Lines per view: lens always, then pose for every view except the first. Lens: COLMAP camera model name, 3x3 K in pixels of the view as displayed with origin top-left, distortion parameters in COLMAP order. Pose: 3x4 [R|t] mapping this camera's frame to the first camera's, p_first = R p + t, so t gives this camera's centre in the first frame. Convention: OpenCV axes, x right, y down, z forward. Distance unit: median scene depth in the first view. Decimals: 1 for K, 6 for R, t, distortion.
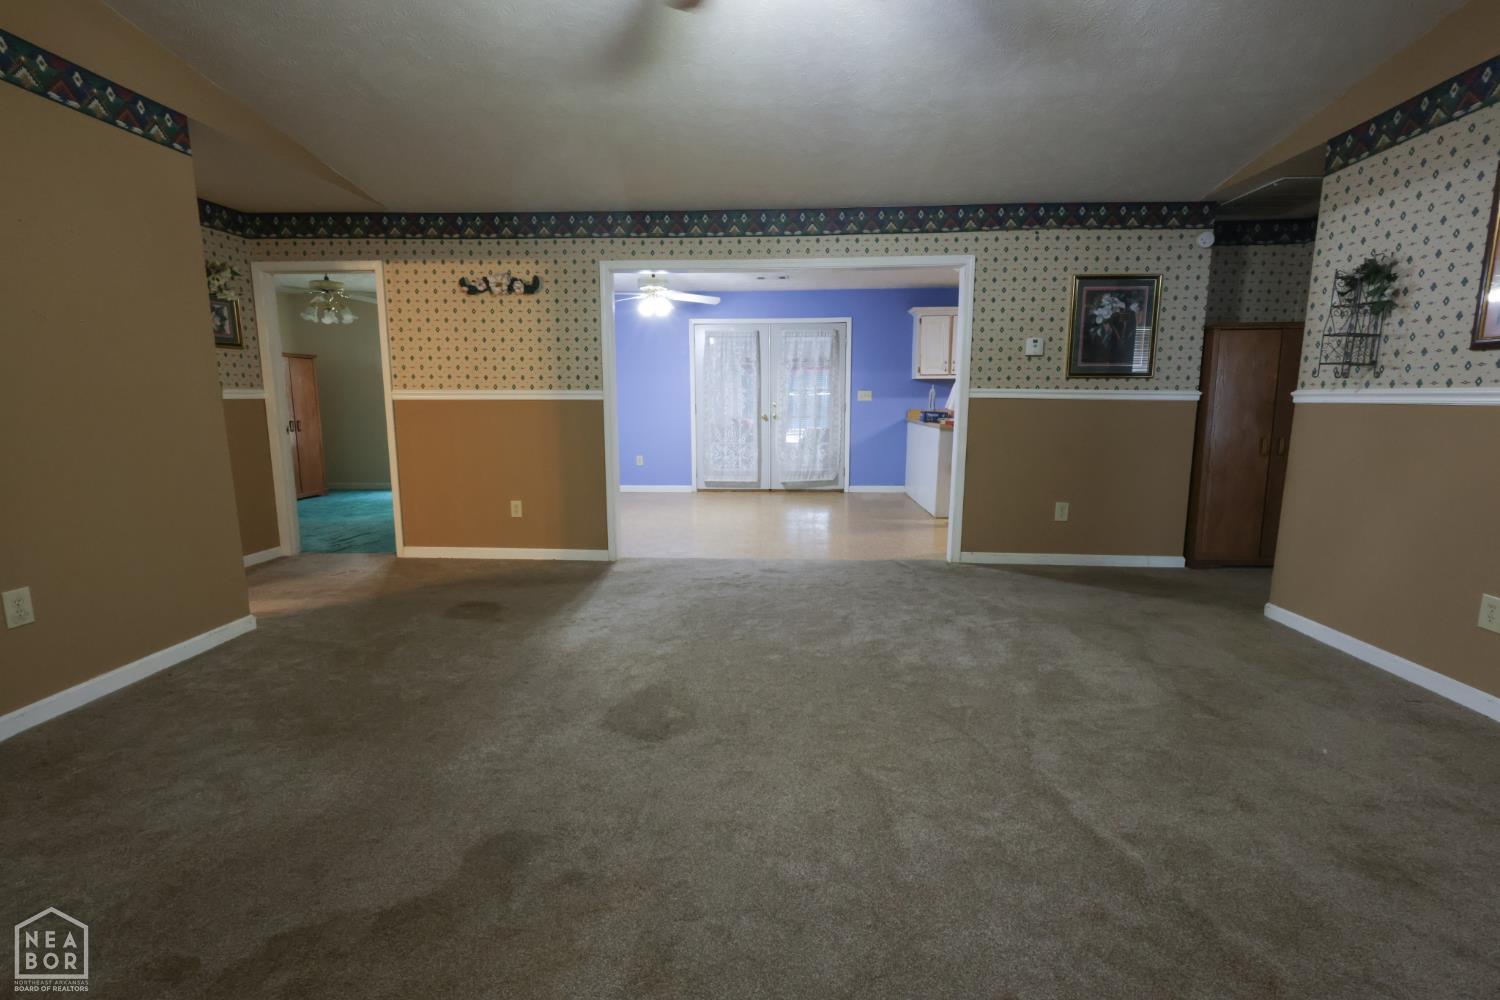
lens RADIAL K [[691.1, 0, 752.0], [0, 691.1, 499.3], [0, 0, 1]] dist [-0.003154, 0.001822]
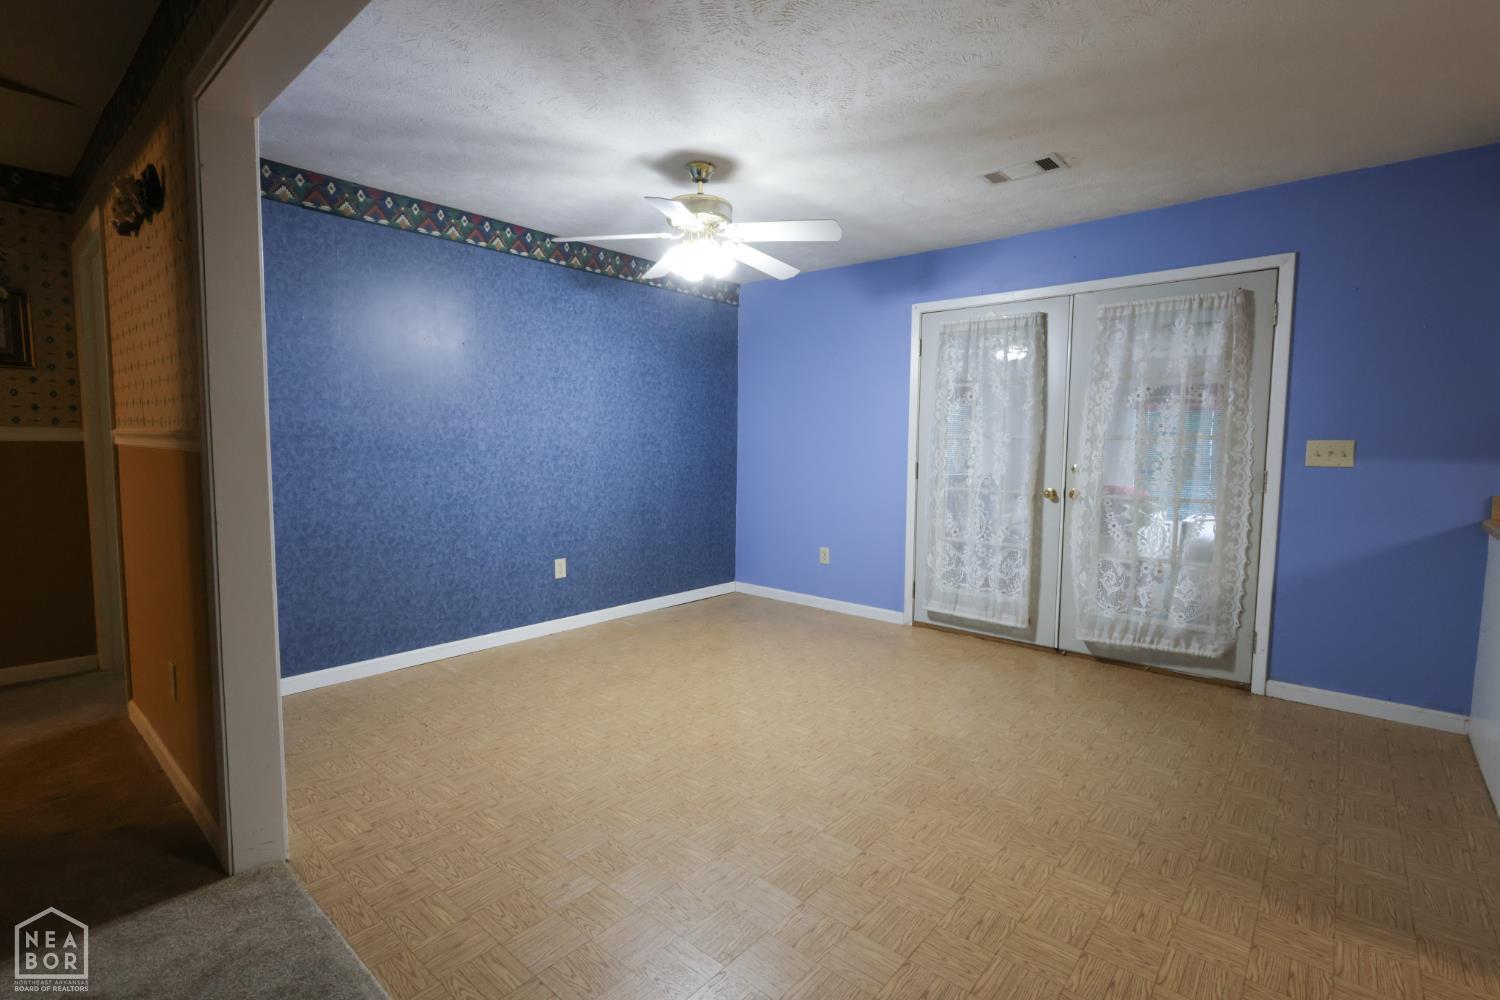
lens RADIAL K [[691.1, 0, 753.2], [0, 691.1, 498.3], [0, 0, 1]] dist [-0.003154, 0.001822]
pose [[0.785702, 0.060485, -0.615641, 0.265104], [-0.104359, 0.993905, -0.035537, -0.140597], [0.609739, 0.092169, 0.787225, 0.910841]]
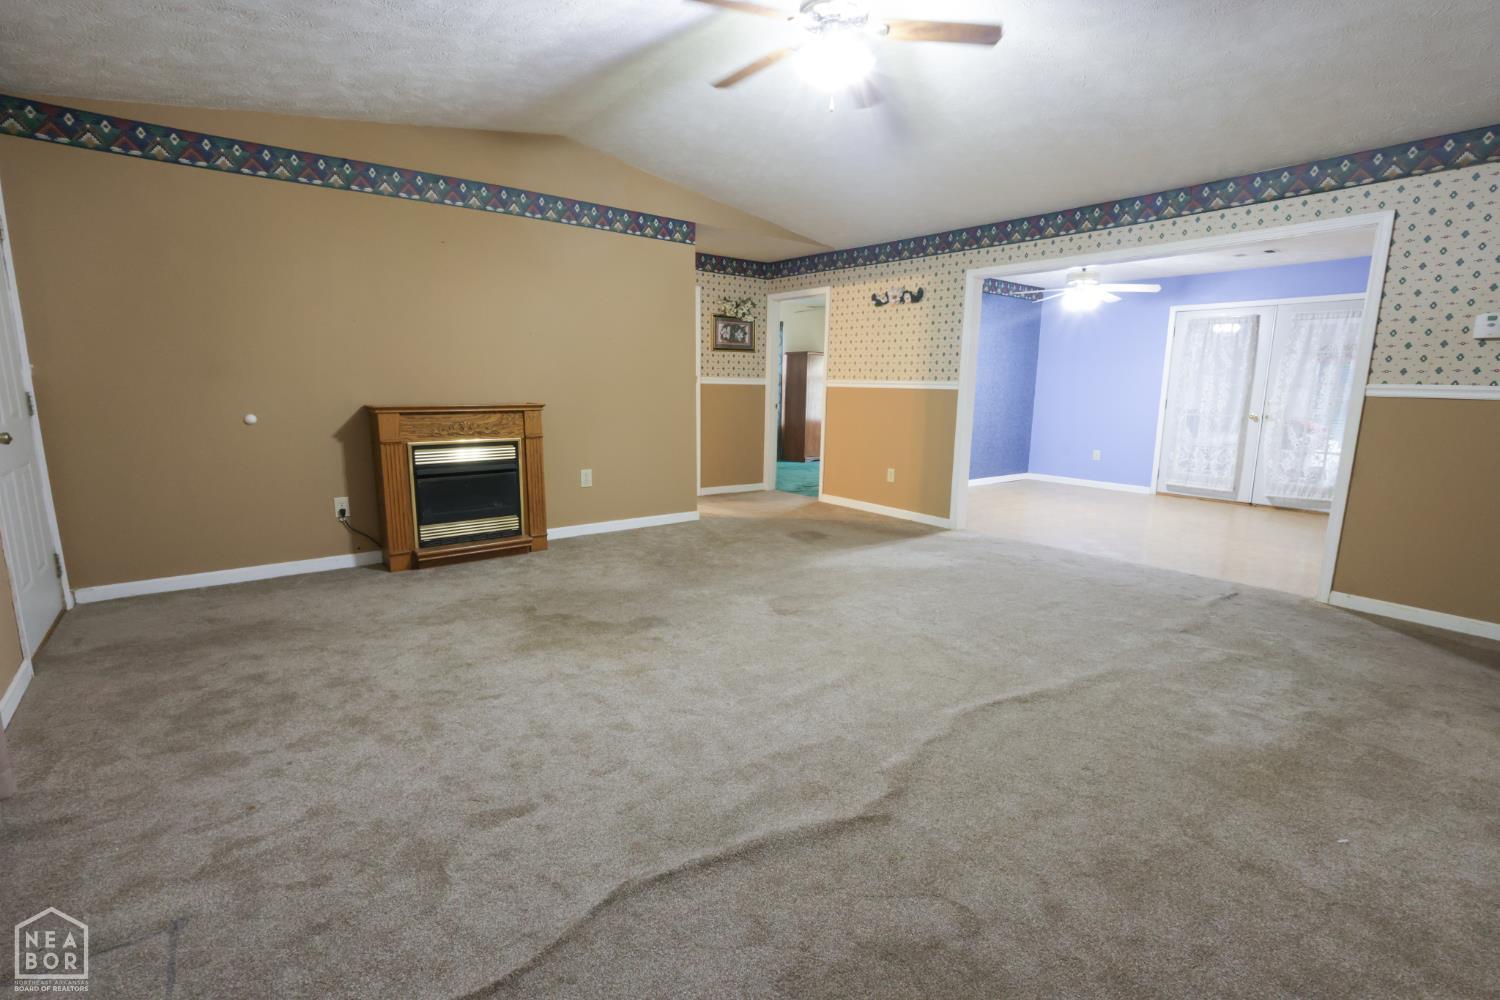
lens RADIAL K [[691.1, 0, 748.6], [0, 691.1, 500.1], [0, 0, 1]] dist [-0.003154, 0.001822]
pose [[0.656831, 0.137948, -0.741312, 0.451552], [-0.129558, 0.989149, 0.069274, 0.005193], [0.742824, 0.050541, 0.667576, -0.029764]]
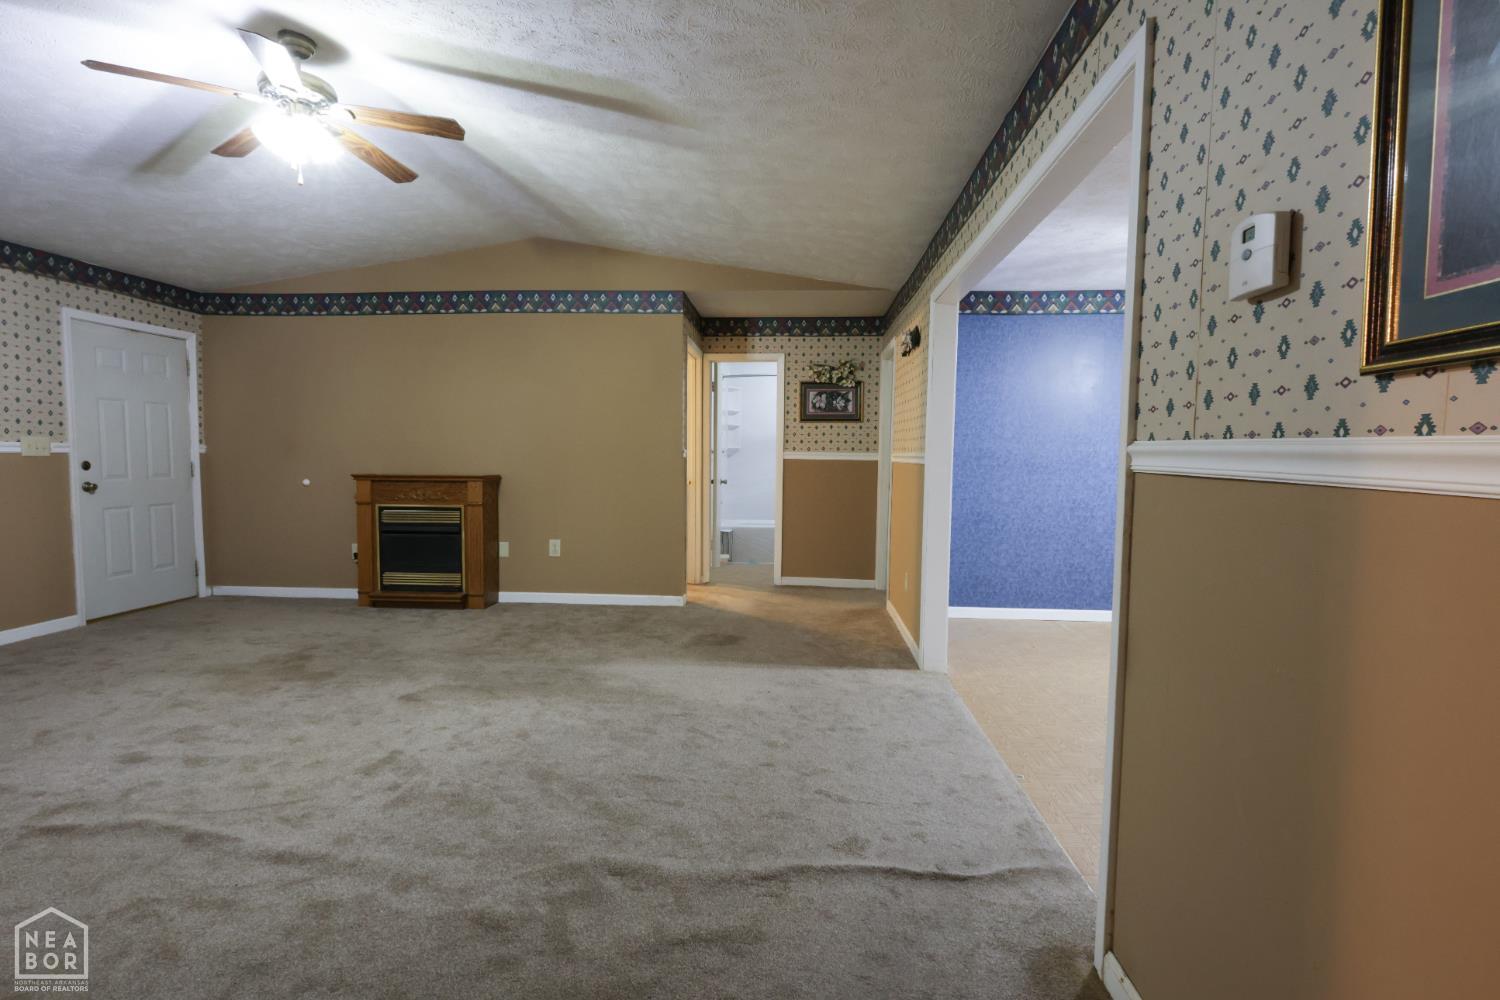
lens RADIAL K [[731.6, 0, 747.7], [0, 731.6, 502.6], [0, 0, 1]] dist [0.000467, 0.000050]
pose [[-0.025766, 0.064484, -0.997586, 0.652899], [-0.161580, 0.984527, 0.067813, -0.127823], [0.986523, 0.162938, -0.014948, 0.837822]]
